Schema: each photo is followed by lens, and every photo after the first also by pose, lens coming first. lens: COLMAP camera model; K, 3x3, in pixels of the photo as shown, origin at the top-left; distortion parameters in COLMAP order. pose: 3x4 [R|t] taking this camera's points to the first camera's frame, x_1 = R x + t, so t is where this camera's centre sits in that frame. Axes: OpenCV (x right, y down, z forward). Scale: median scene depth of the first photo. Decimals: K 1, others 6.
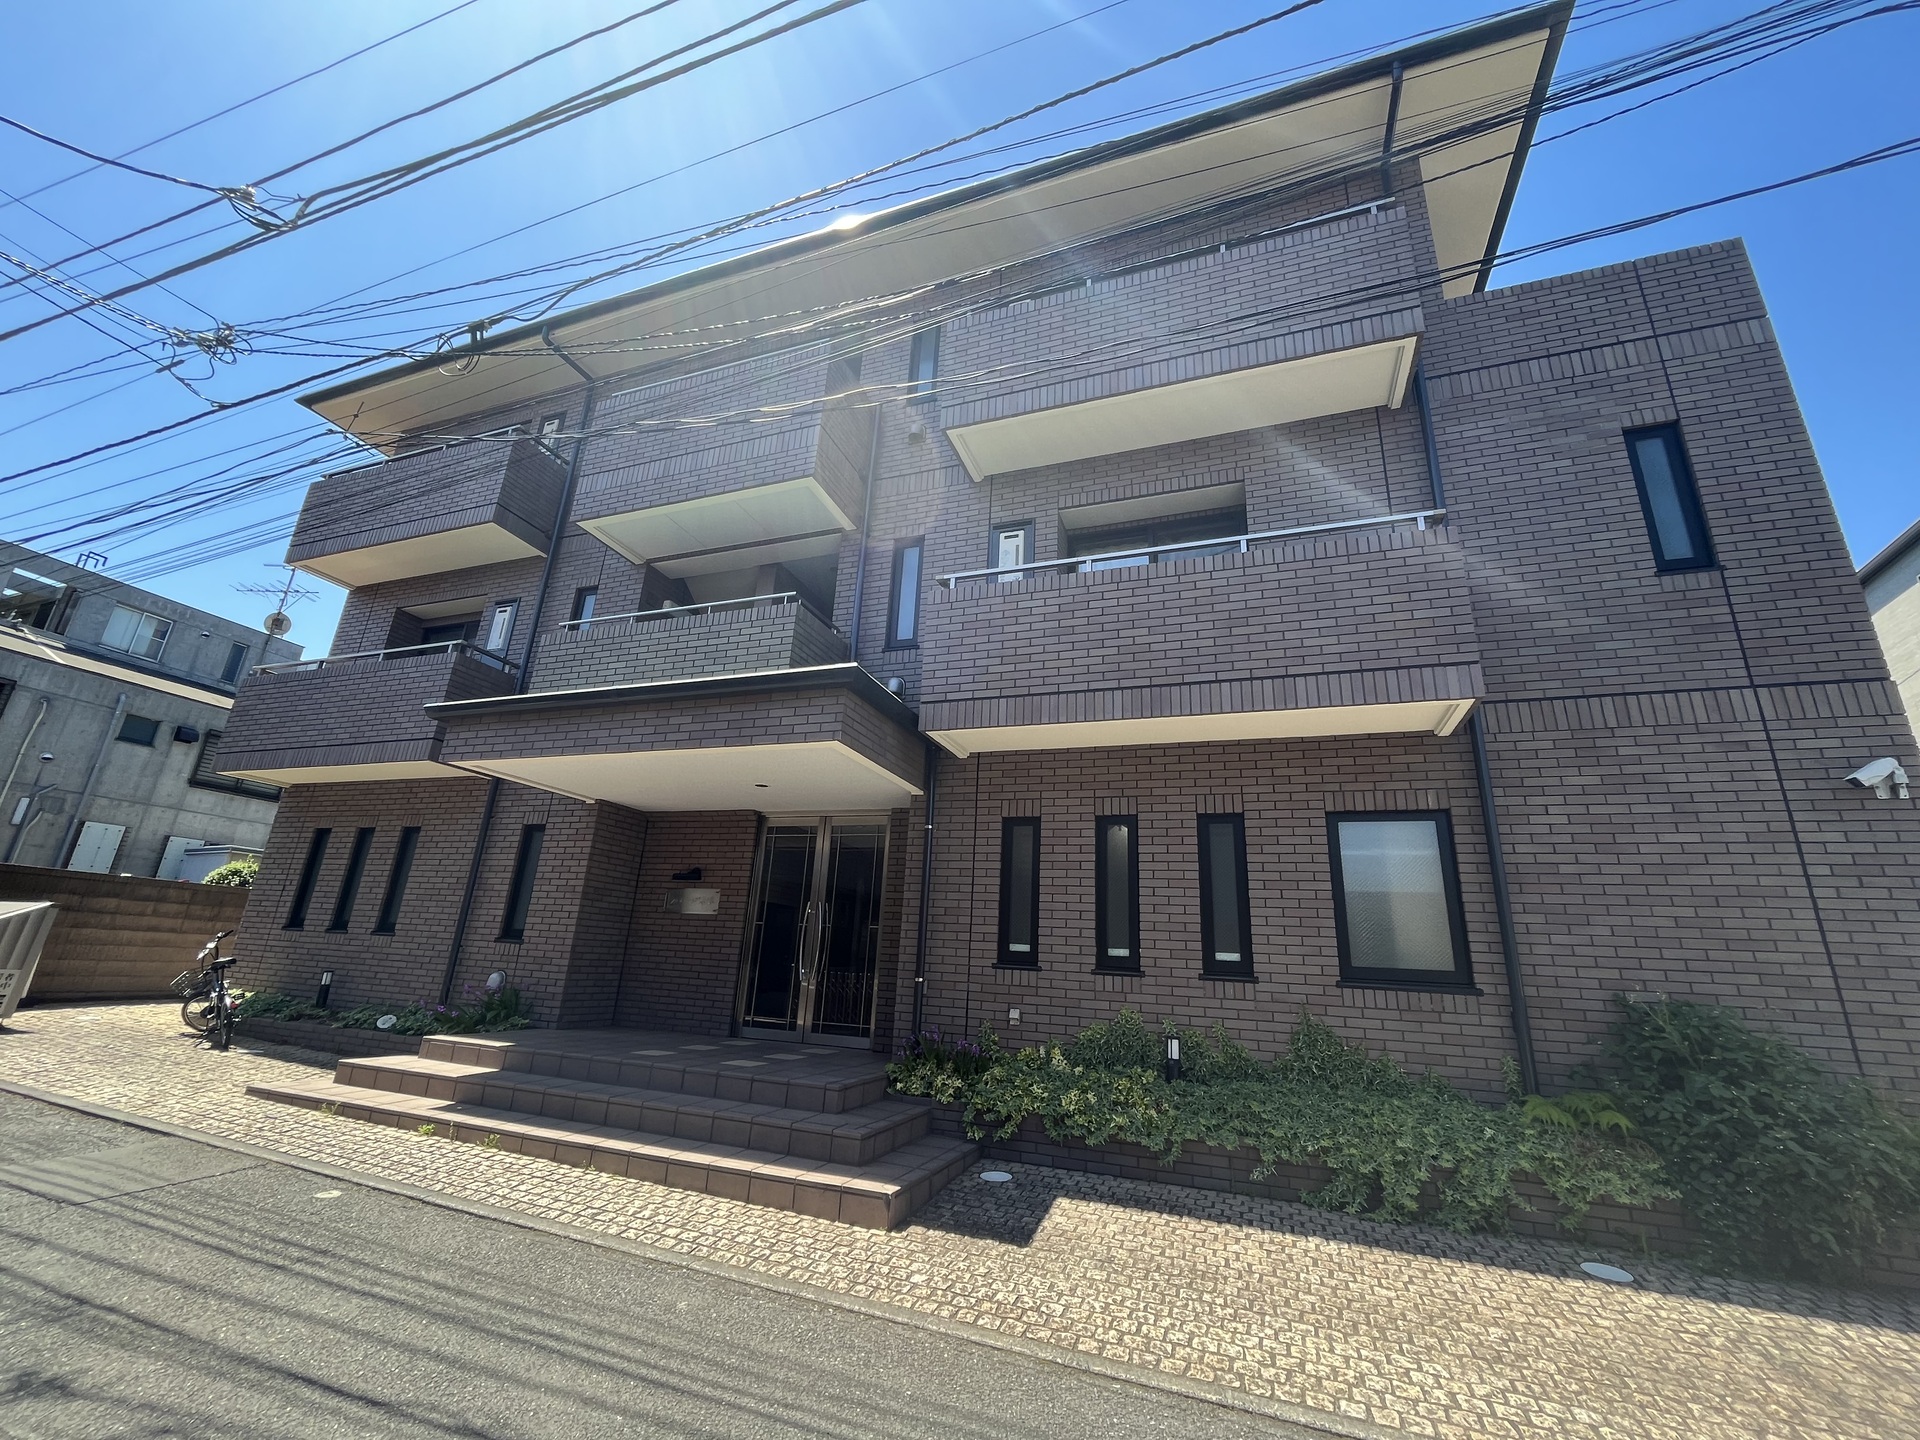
lens RADIAL K [[785.1, 0, 964.4], [0, 785.1, 715.4], [0, 0, 1]] dist [-0.002320, 0.000246]
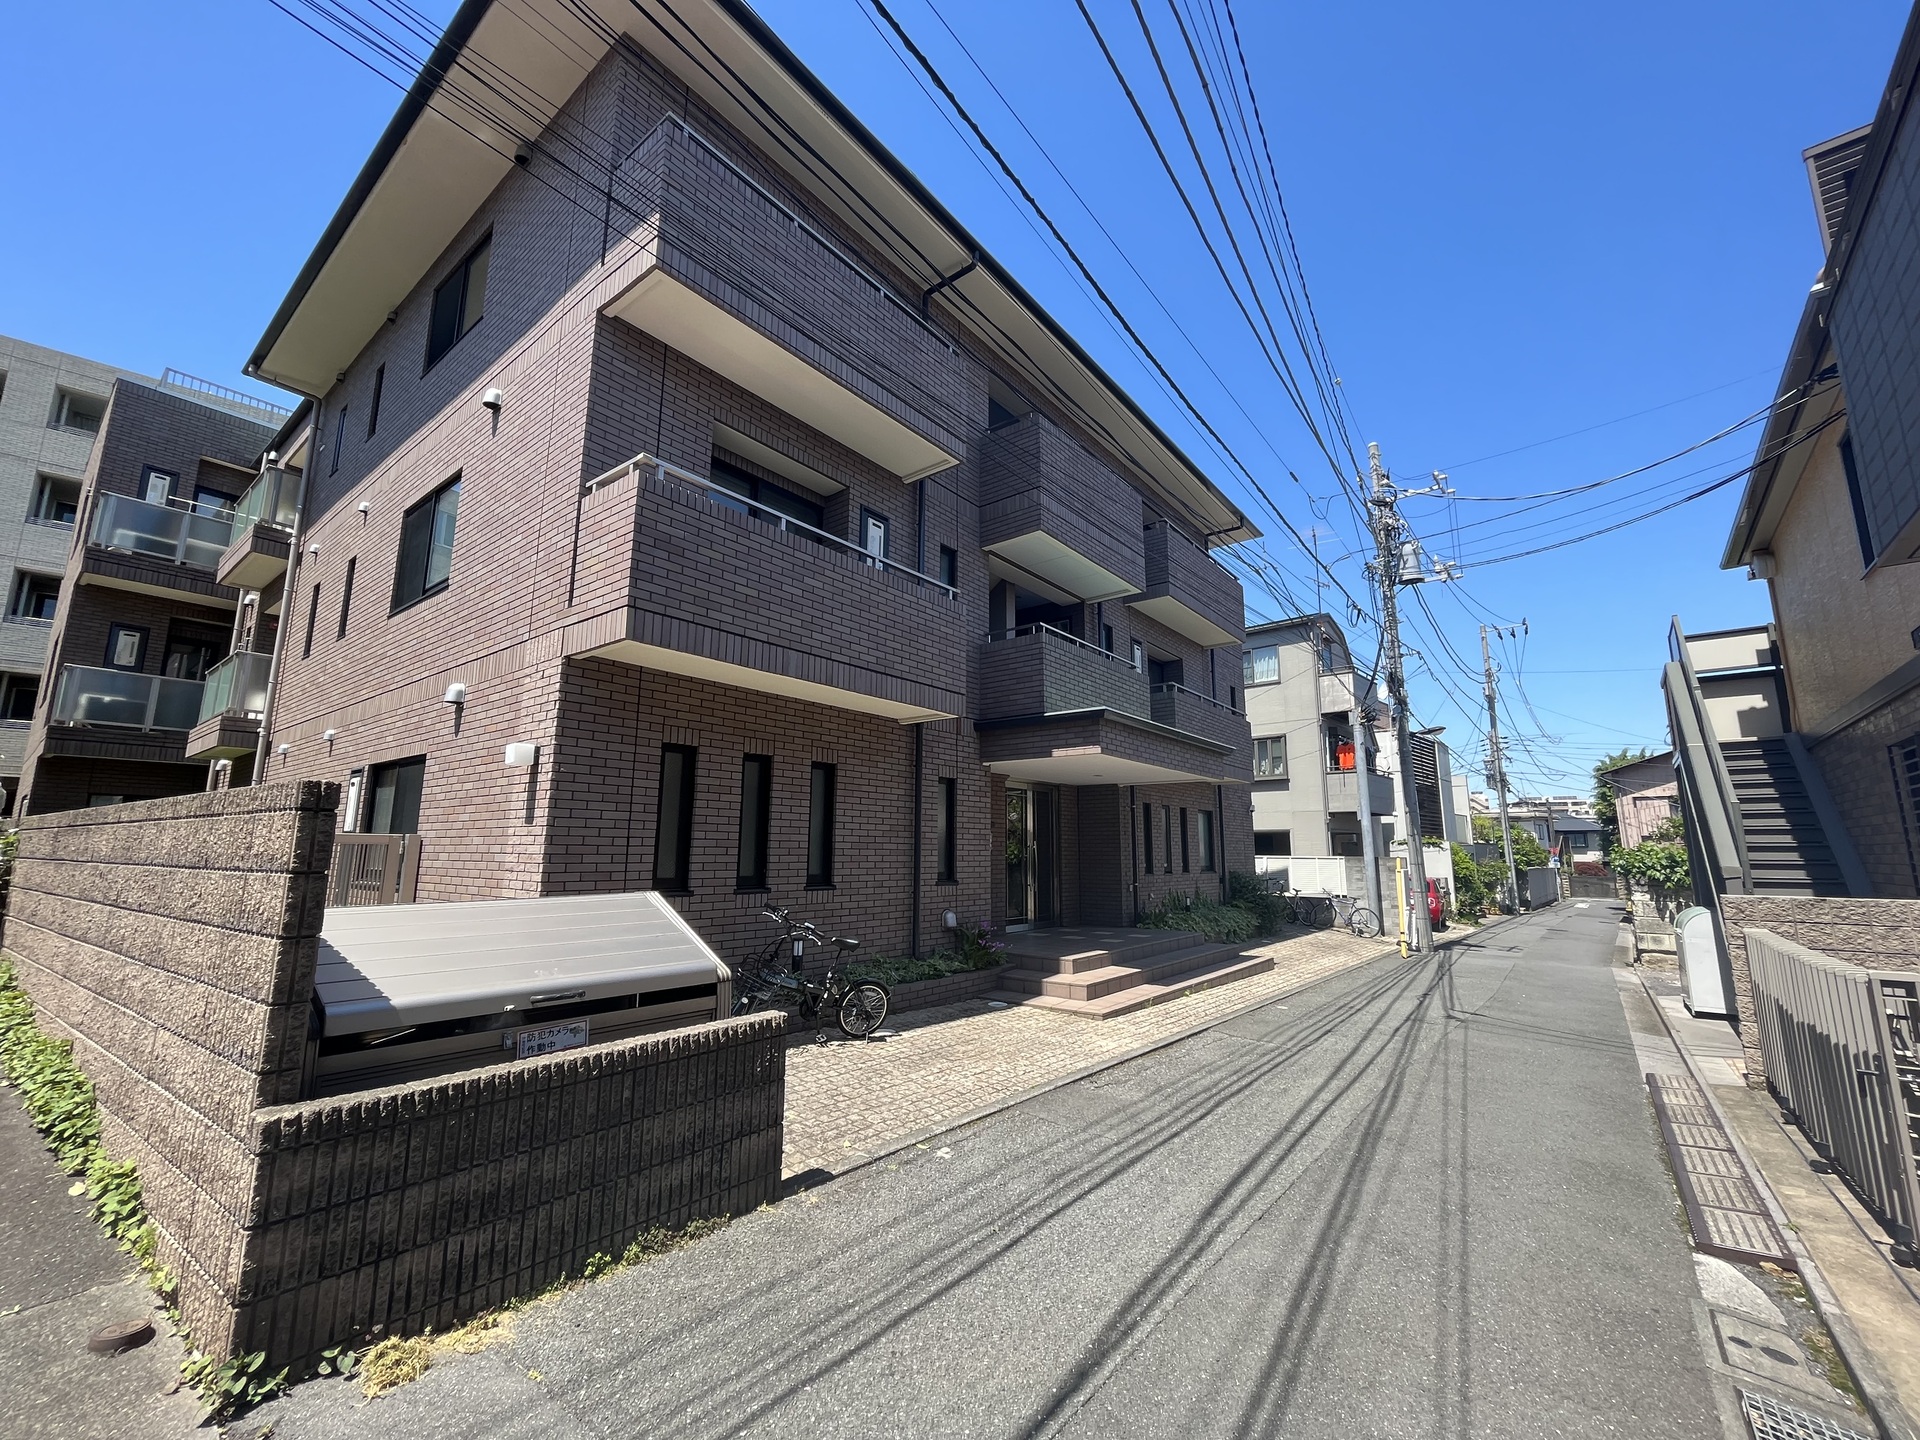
lens RADIAL K [[785.1, 0, 962.0], [0, 785.1, 722.0], [0, 0, 1]] dist [-0.002320, 0.000246]
pose [[0.303468, 0.119000, 0.945381, -1.576919], [-0.277088, 0.960314, -0.031934, 0.094446], [-0.911663, -0.252262, 0.324398, 0.653278]]
